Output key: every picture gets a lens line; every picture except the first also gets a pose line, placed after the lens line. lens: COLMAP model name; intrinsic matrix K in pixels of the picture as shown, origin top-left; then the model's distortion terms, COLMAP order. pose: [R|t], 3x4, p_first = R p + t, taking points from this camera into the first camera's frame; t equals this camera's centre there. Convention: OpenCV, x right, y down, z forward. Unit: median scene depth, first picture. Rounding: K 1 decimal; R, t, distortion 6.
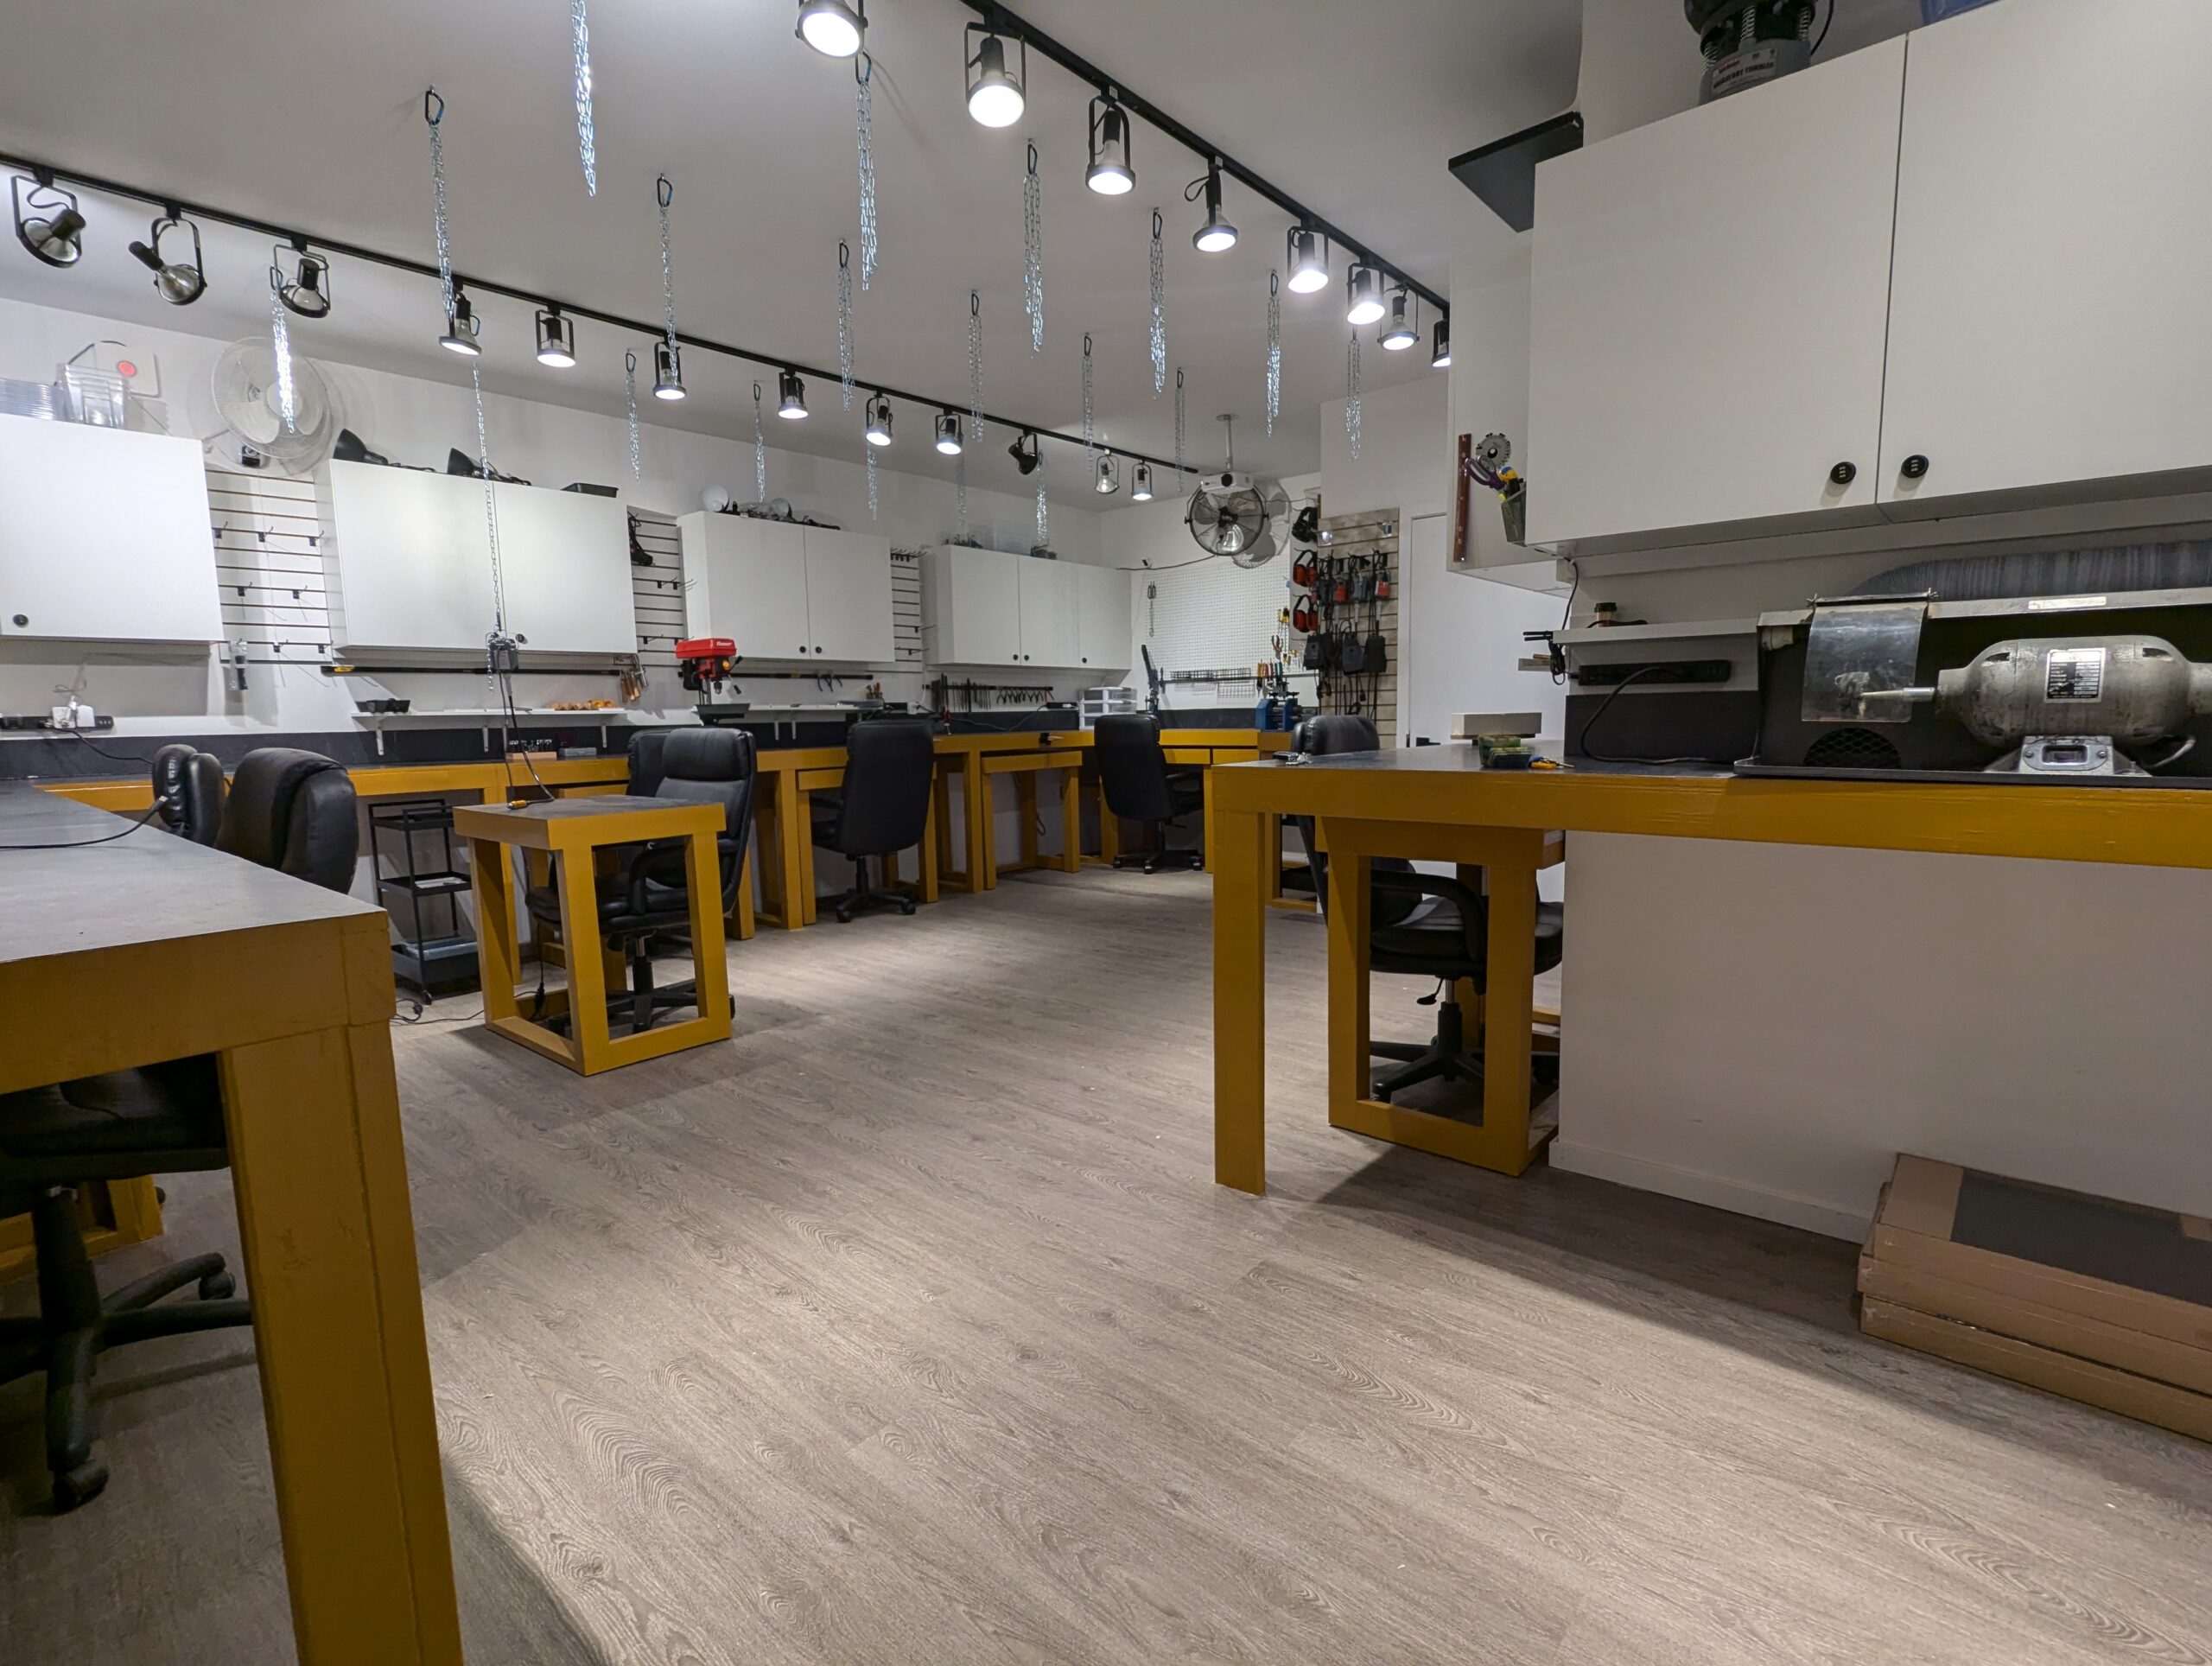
lens RADIAL K [[1049.1, 0, 1109.5], [0, 1049.1, 834.6], [0, 0, 1]] dist [-0.002263, 0.001352]
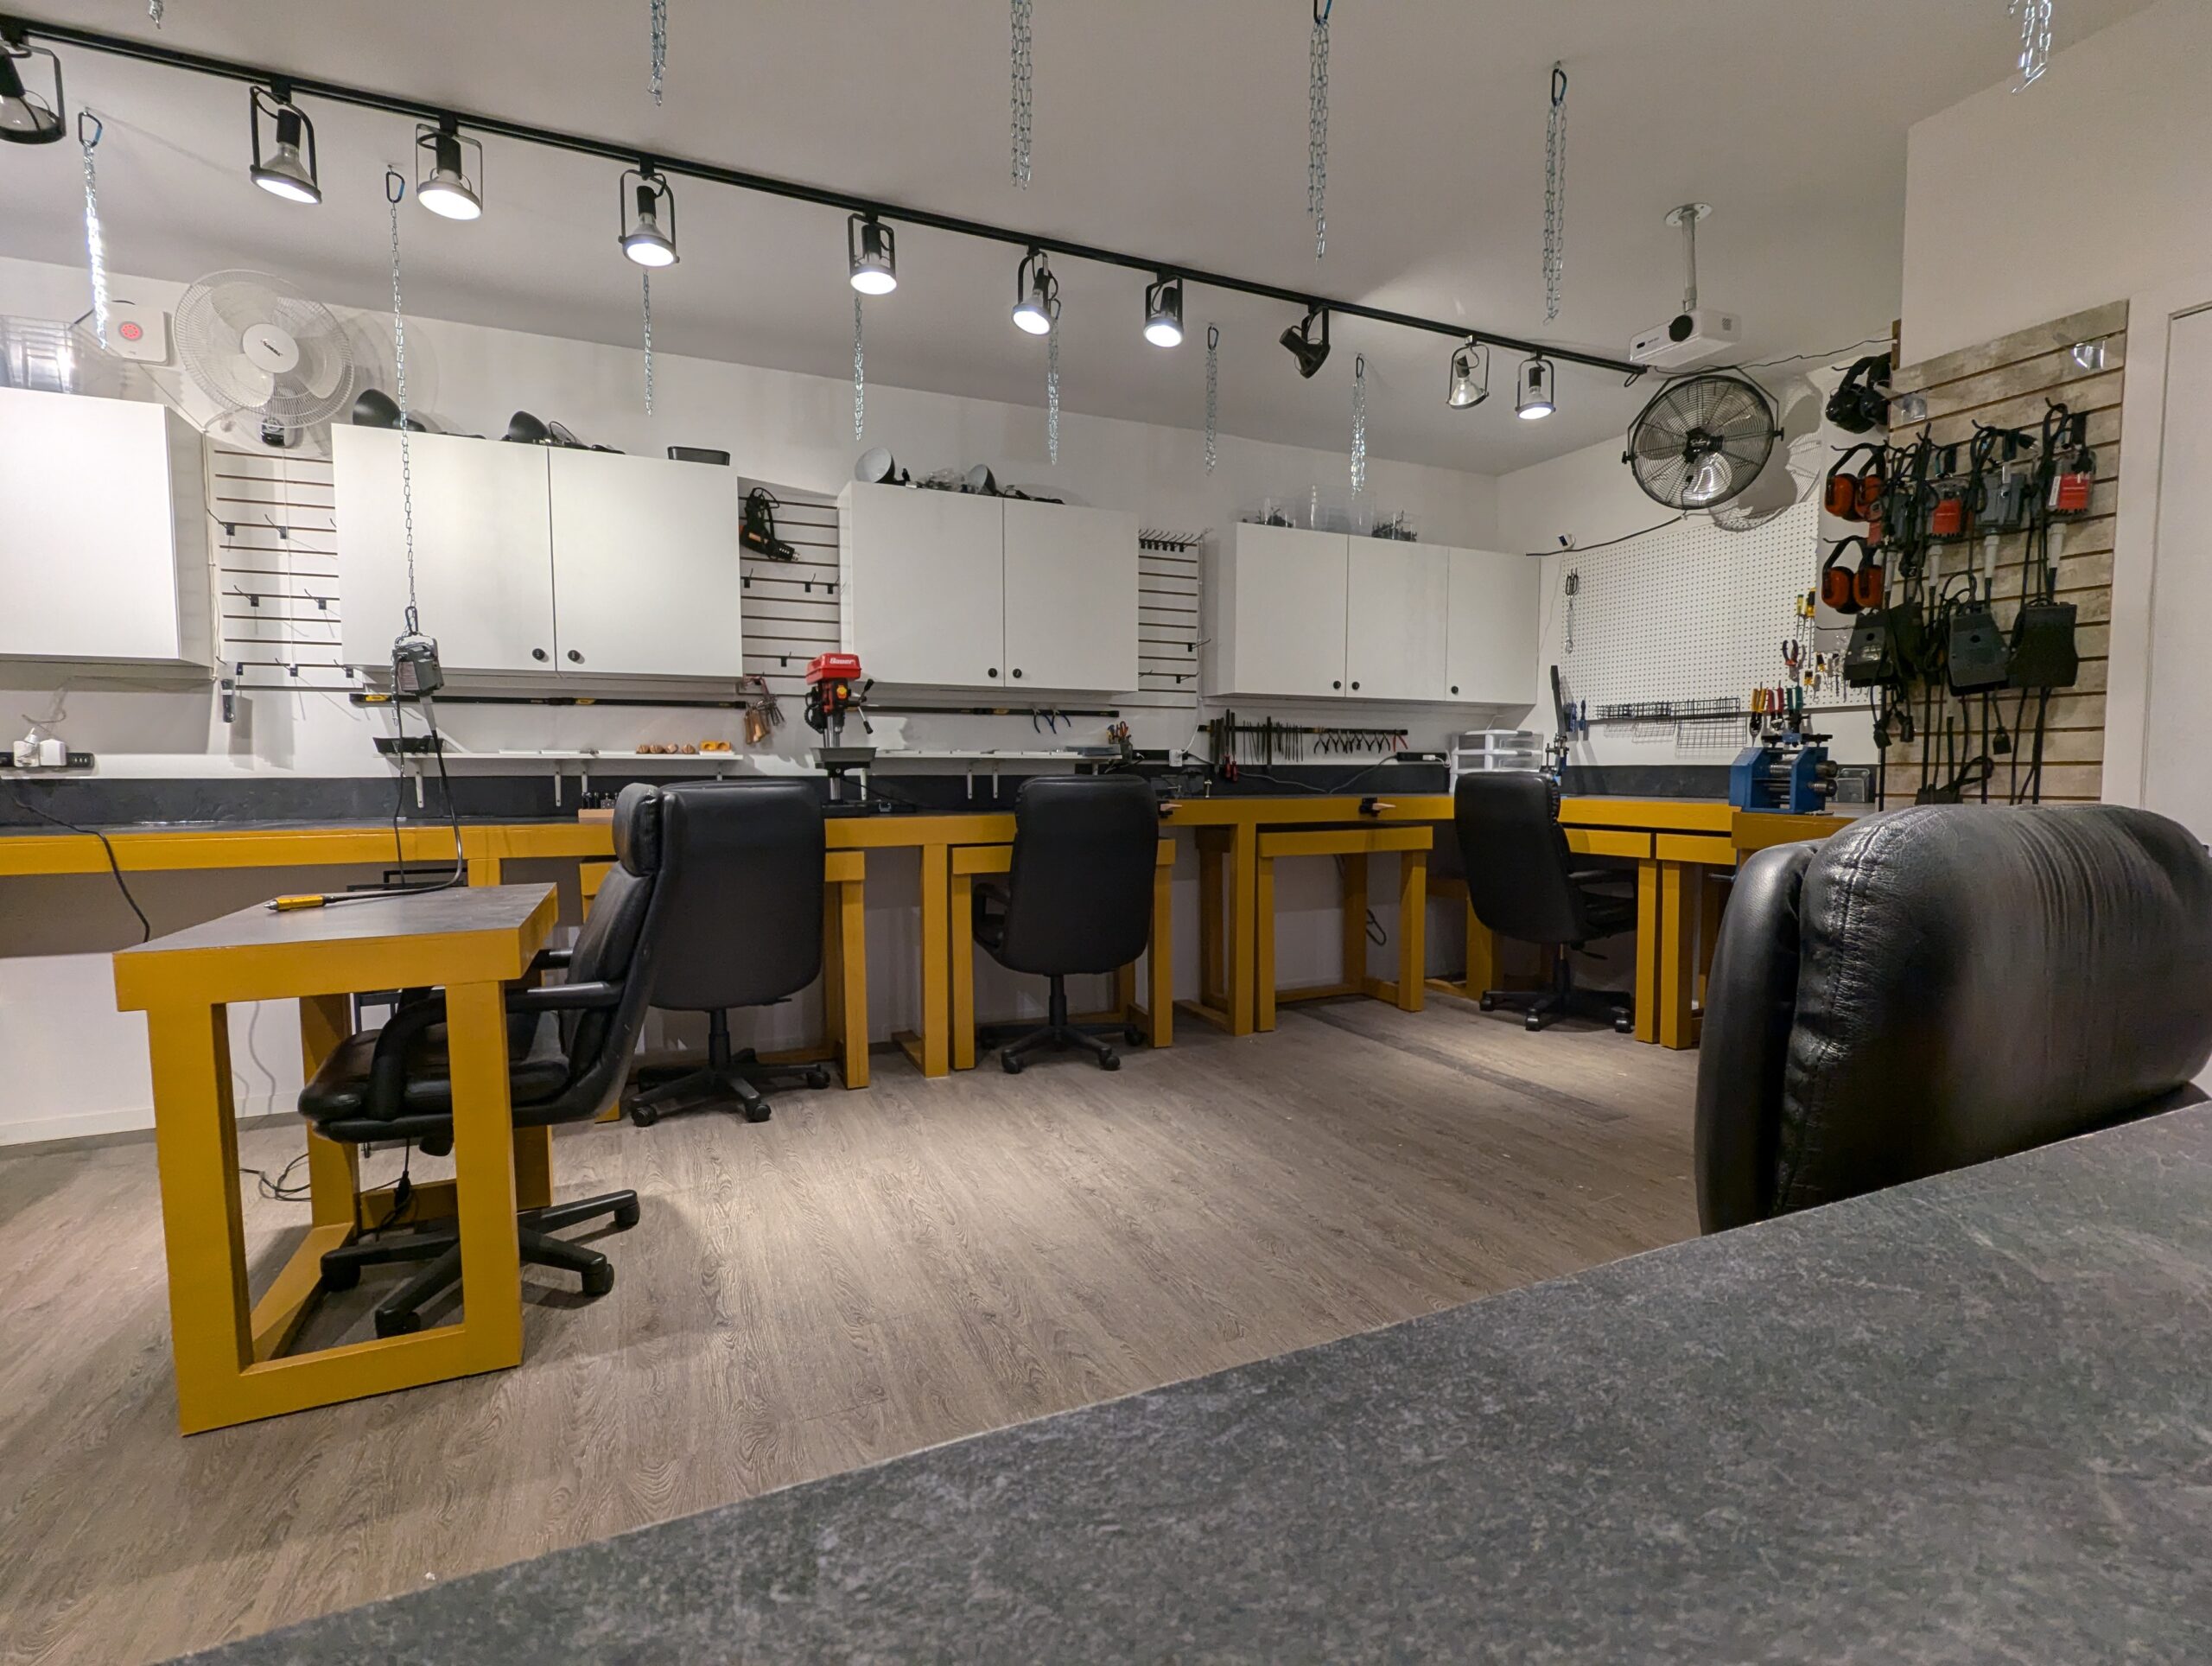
lens RADIAL K [[1049.1, 0, 1109.5], [0, 1049.1, 834.6], [0, 0, 1]] dist [-0.002263, 0.001352]
pose [[0.907664, 0.043189, -0.417471, 0.078855], [-0.063311, 0.997399, -0.034466, -0.049378], [0.414896, 0.057714, 0.908037, 0.406272]]
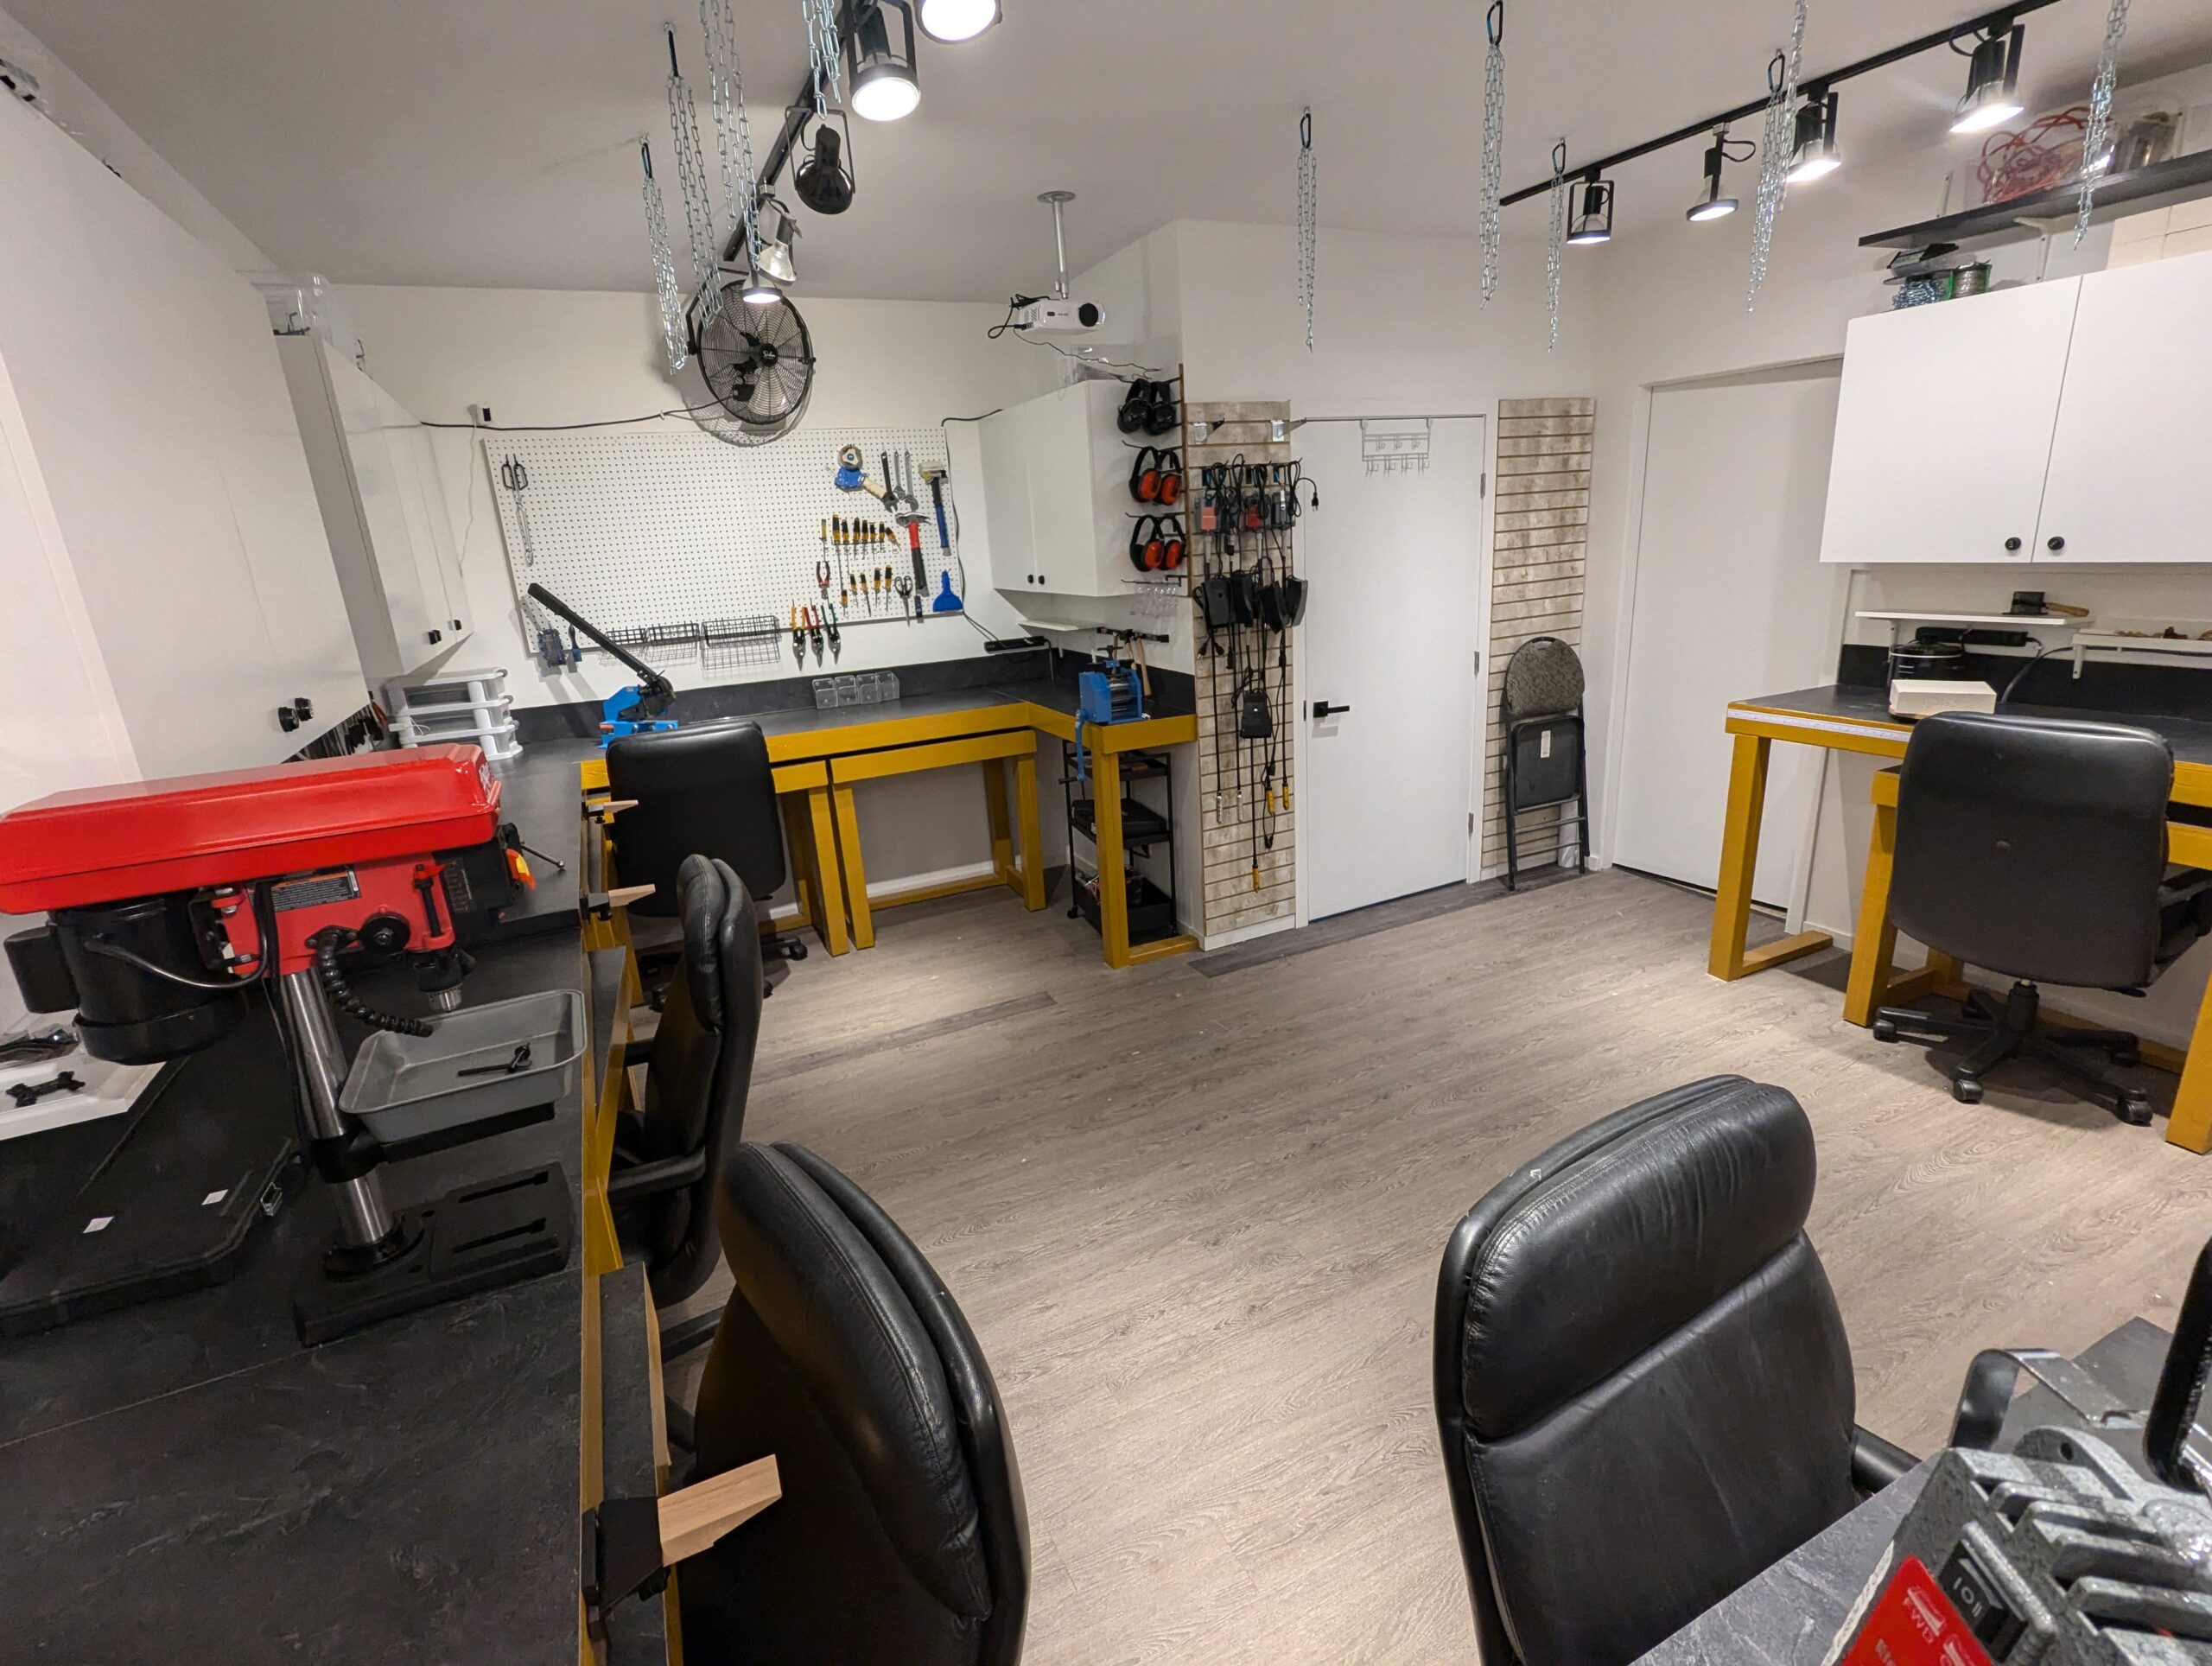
lens RADIAL K [[1049.1, 0, 1109.5], [0, 1049.1, 834.6], [0, 0, 1]] dist [-0.002263, 0.001352]
pose [[0.394051, -0.264453, 0.880221, -0.454927], [0.157698, 0.962962, 0.218714, -0.175375], [-0.905459, 0.052625, 0.421159, 0.723169]]
